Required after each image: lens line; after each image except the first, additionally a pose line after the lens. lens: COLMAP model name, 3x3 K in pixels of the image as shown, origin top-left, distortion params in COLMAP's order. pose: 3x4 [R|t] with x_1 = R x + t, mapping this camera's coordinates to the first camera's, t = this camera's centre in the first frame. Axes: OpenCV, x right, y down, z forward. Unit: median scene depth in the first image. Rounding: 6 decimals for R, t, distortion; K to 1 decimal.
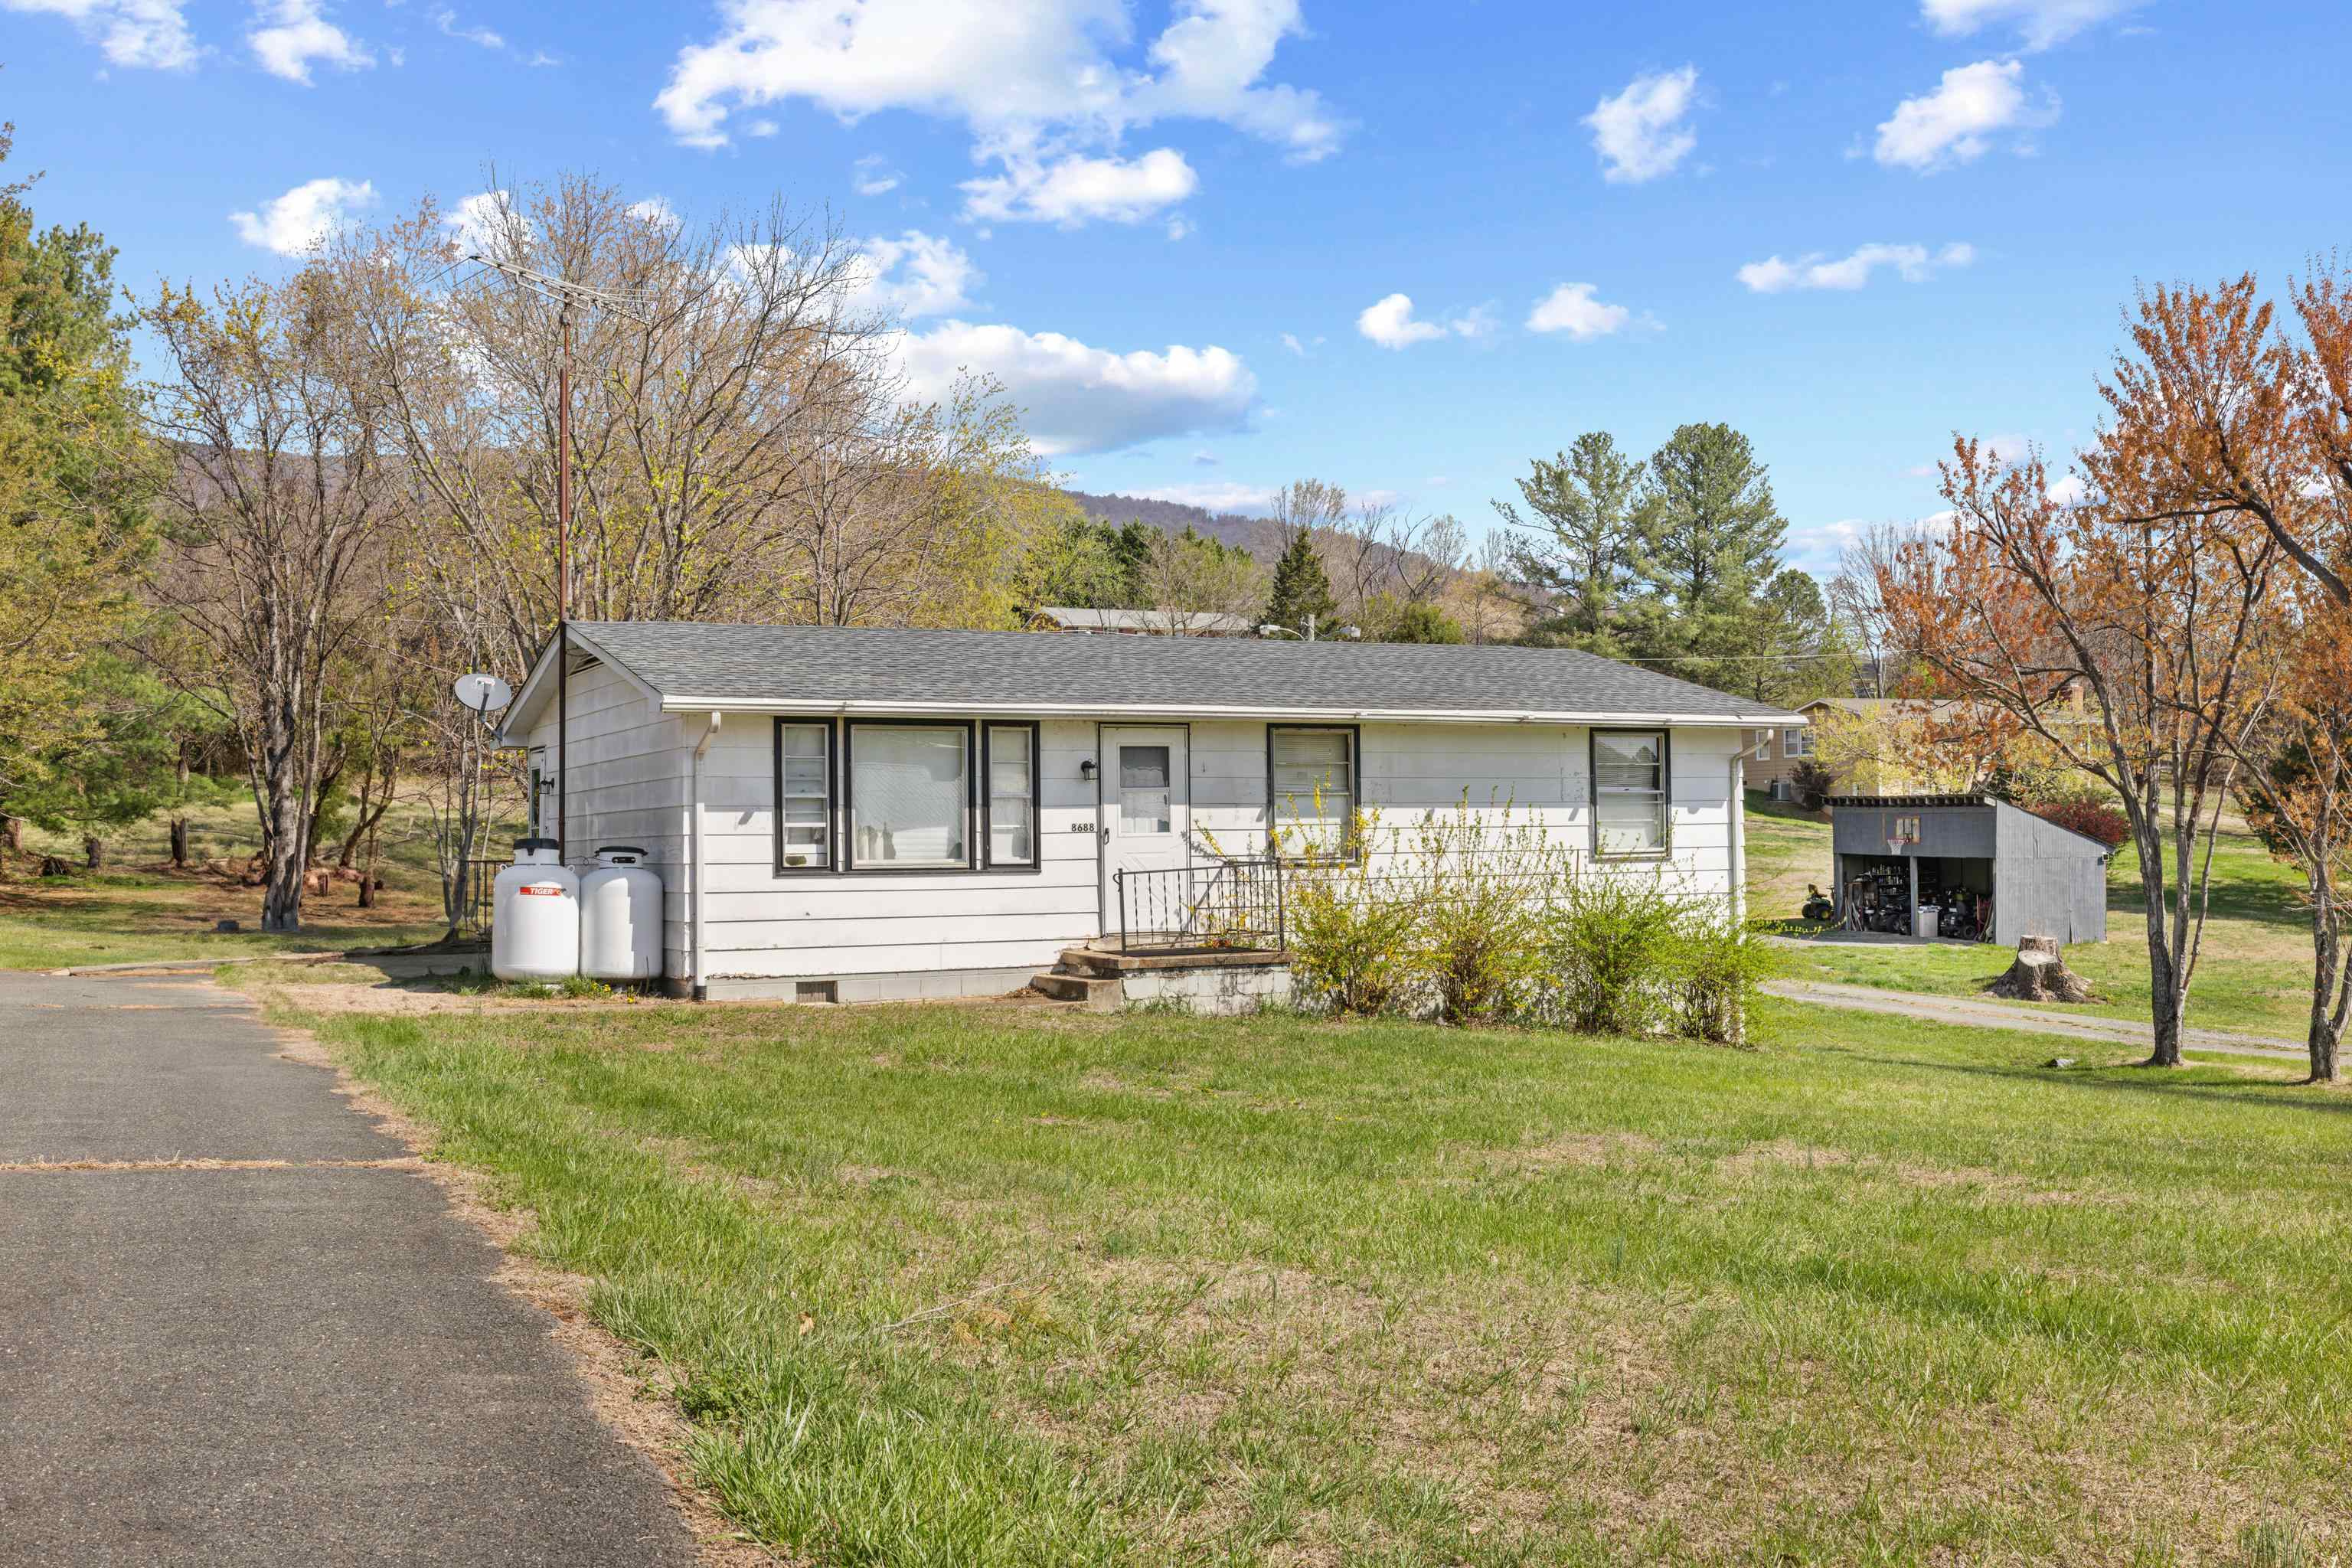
lens RADIAL K [[2308.8, 0, 1176.0], [0, 2308.8, 784.0], [0, 0, 1]] dist [-0.003629, 0.000095]
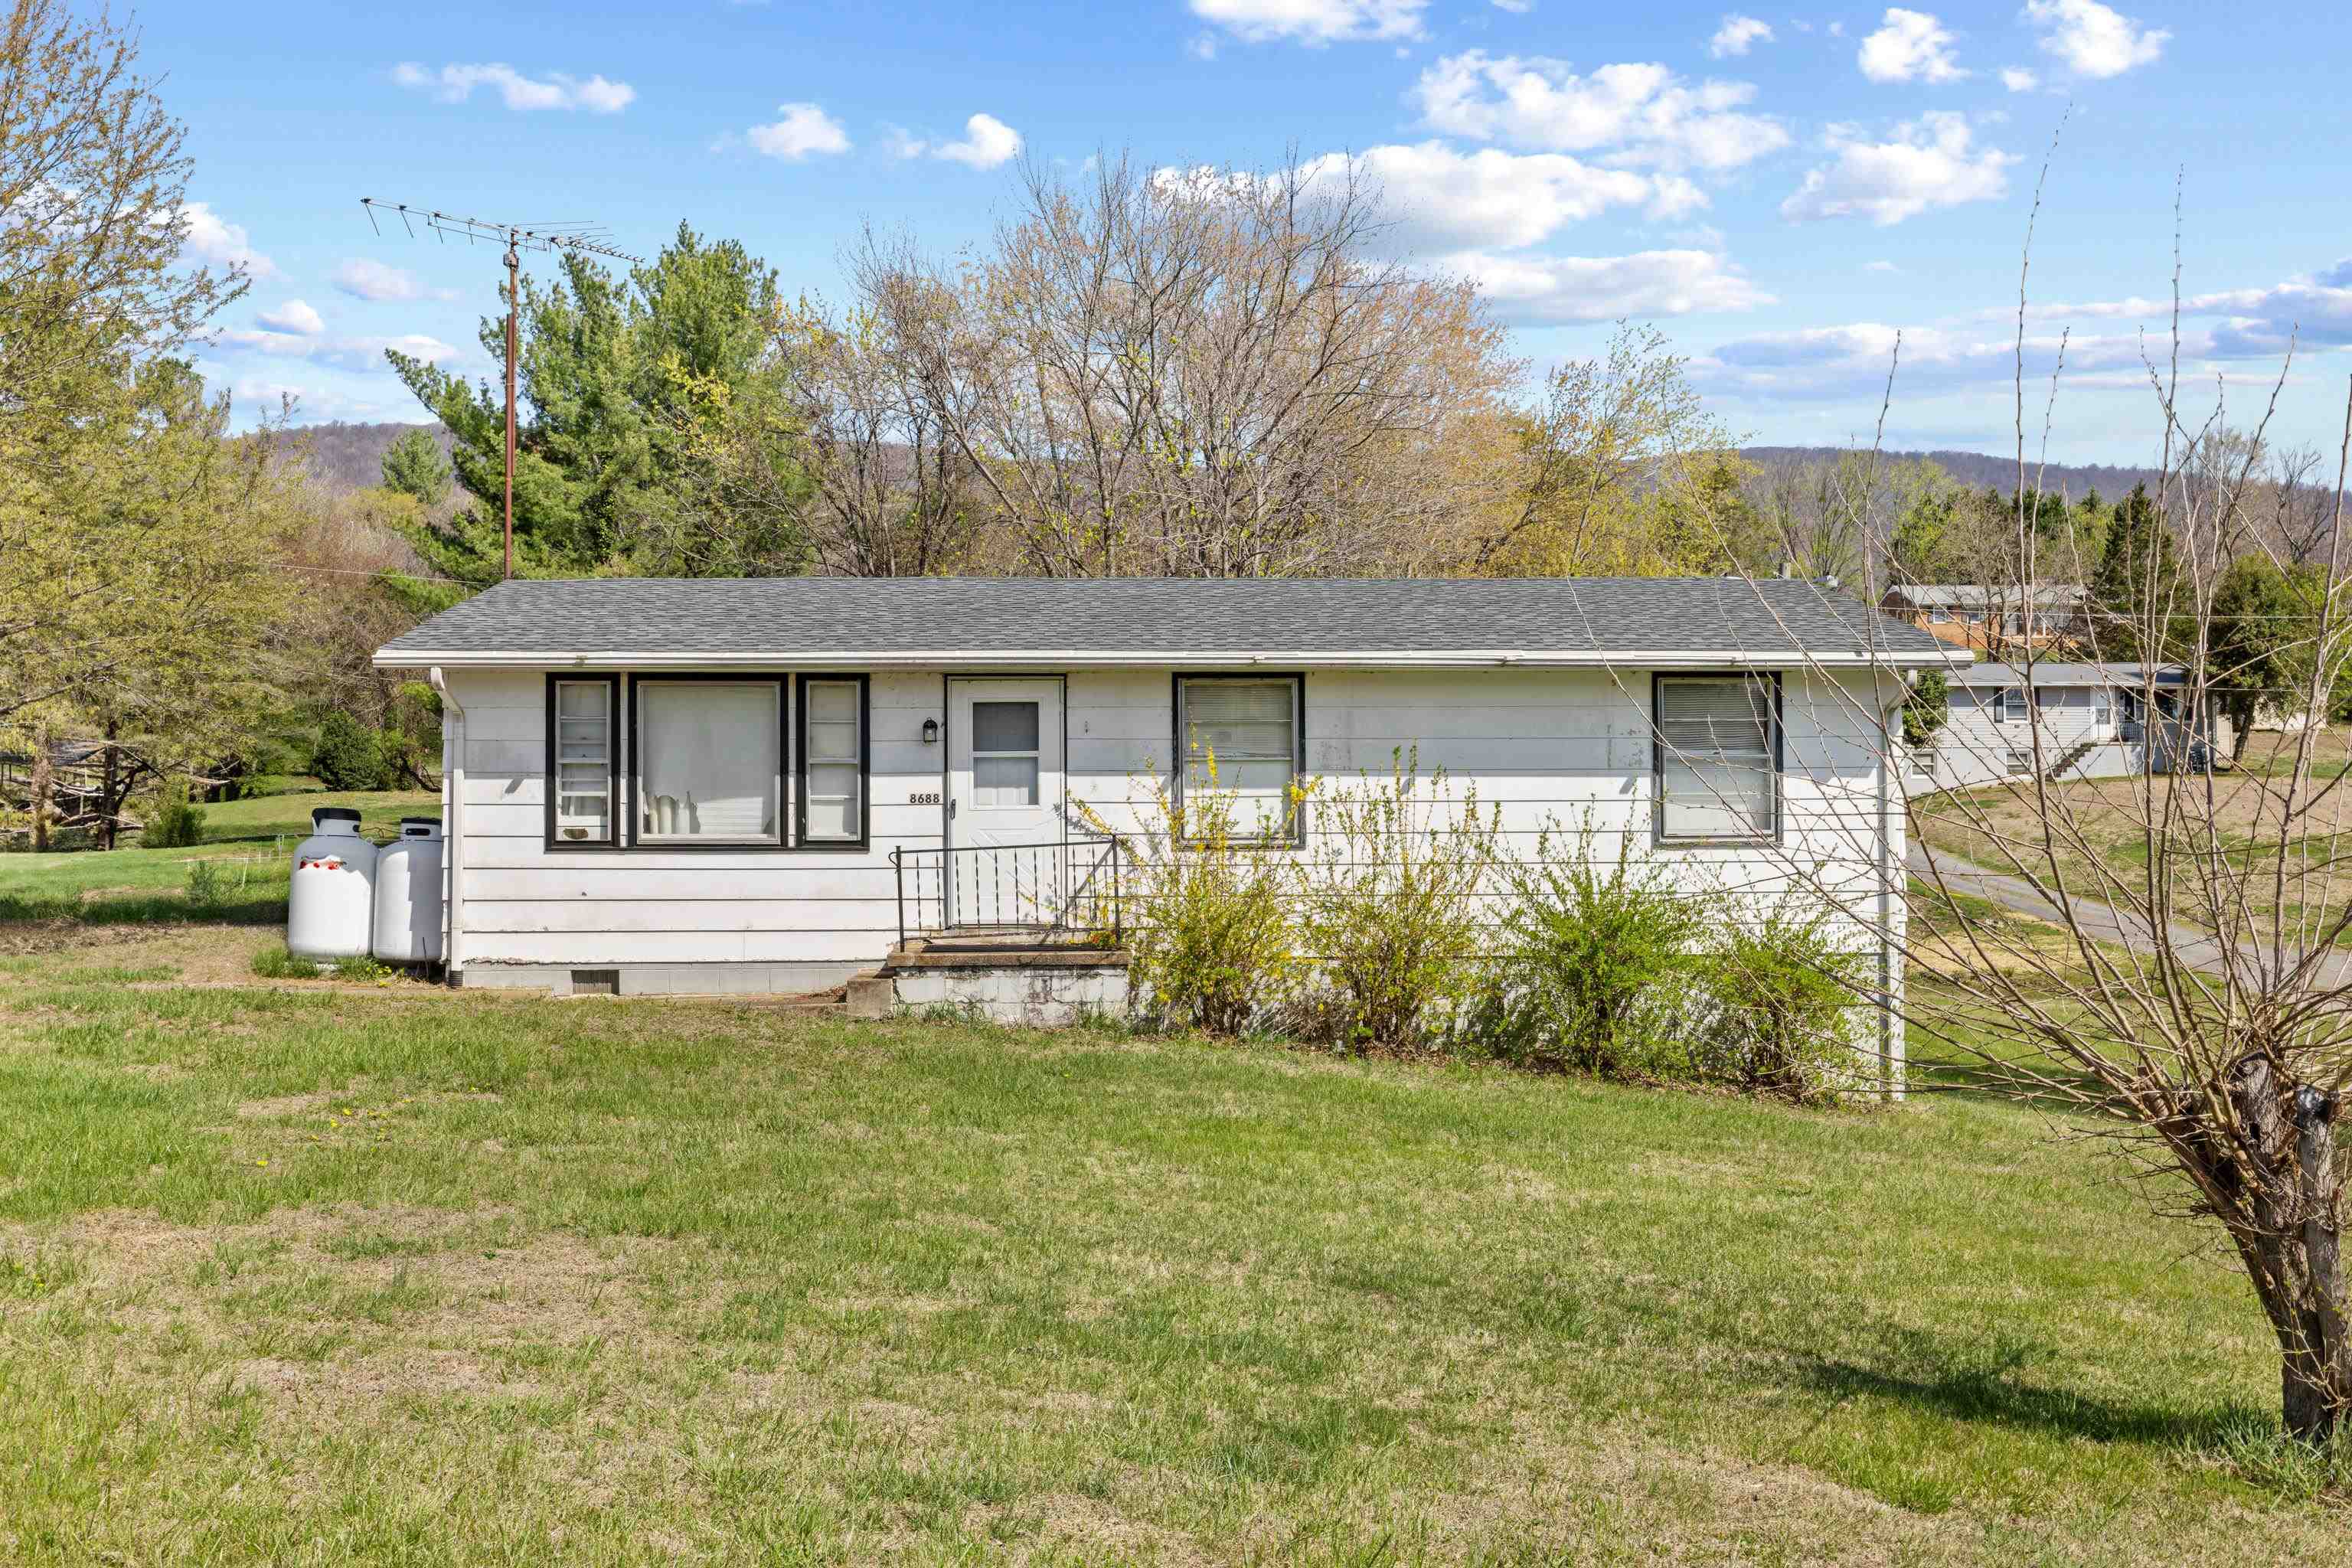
lens RADIAL K [[2308.8, 0, 1176.0], [0, 2308.8, 784.0], [0, 0, 1]] dist [-0.003629, 0.000095]
pose [[0.916009, -0.002178, -0.401152, 0.392016], [0.003015, 0.999994, 0.001455, 0.012773], [0.401146, -0.002542, 0.916010, 0.266303]]
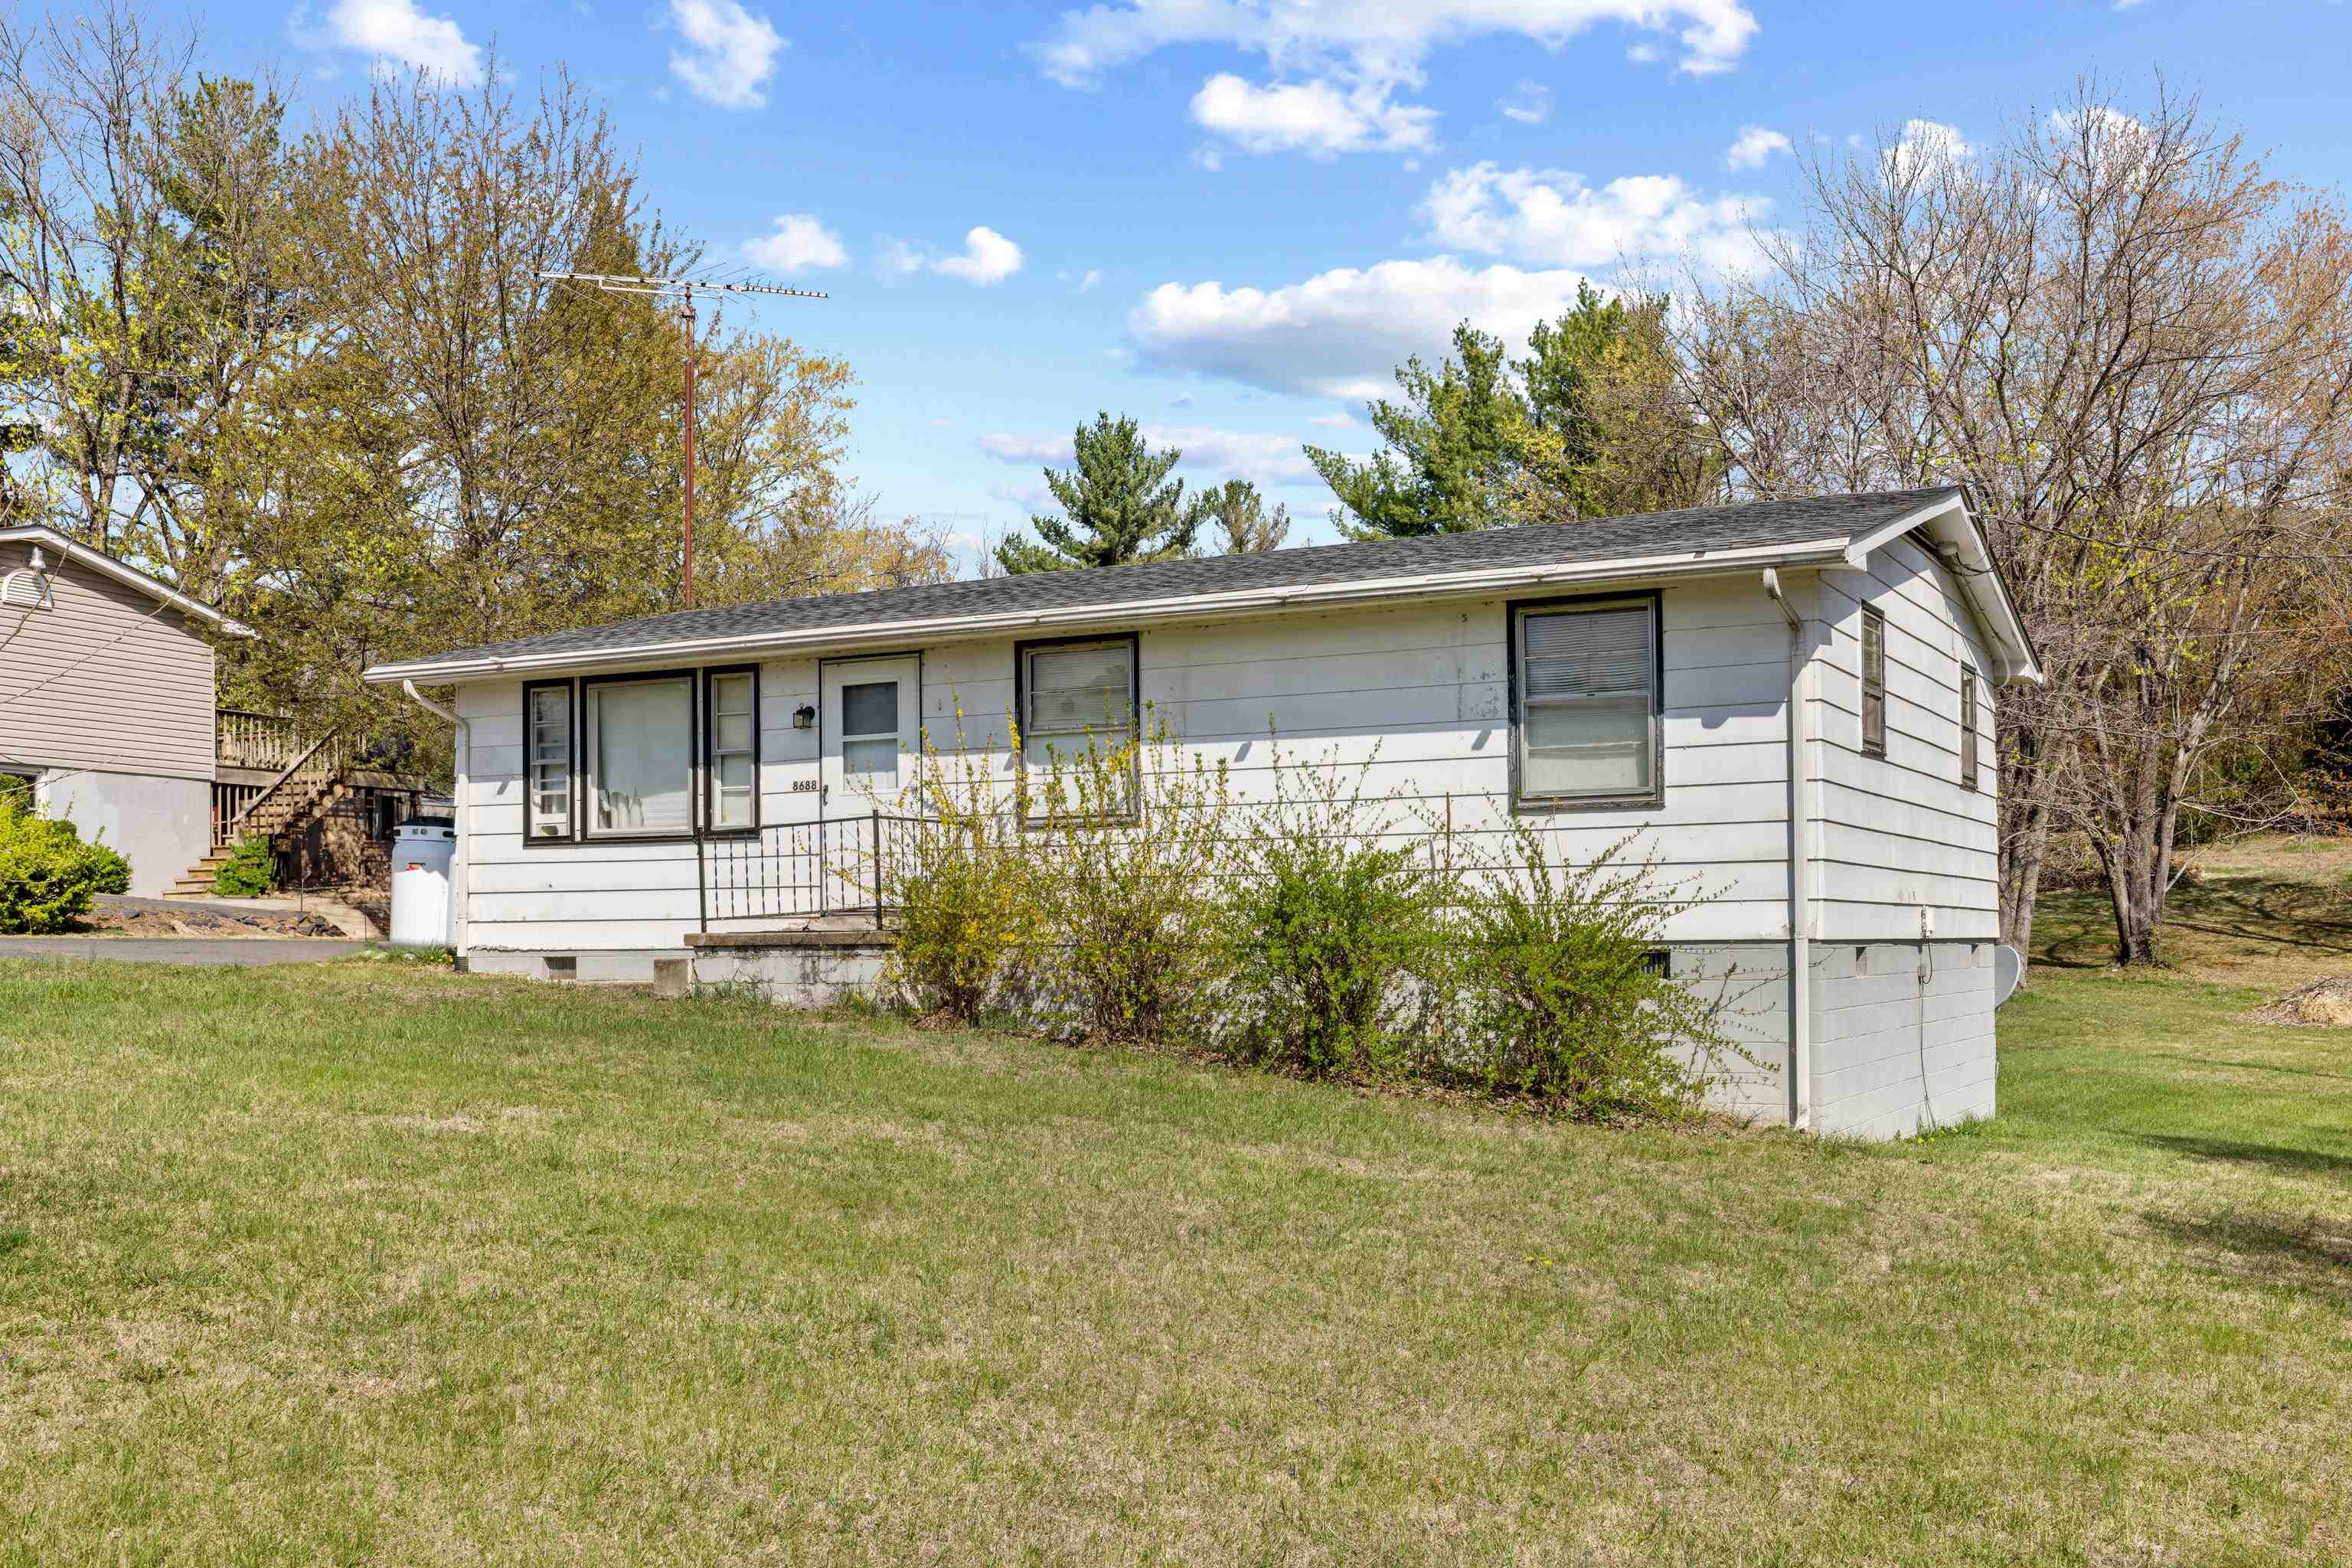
lens RADIAL K [[2329.7, 0, 1179.5], [0, 2329.7, 932.0], [0, 0, 1]] dist [-0.000853, 0.000686]
pose [[0.574828, 0.000765, -0.818274, 0.748773], [0.018196, 0.999740, 0.013717, 0.064354], [0.818072, -0.022774, 0.574664, 0.635266]]
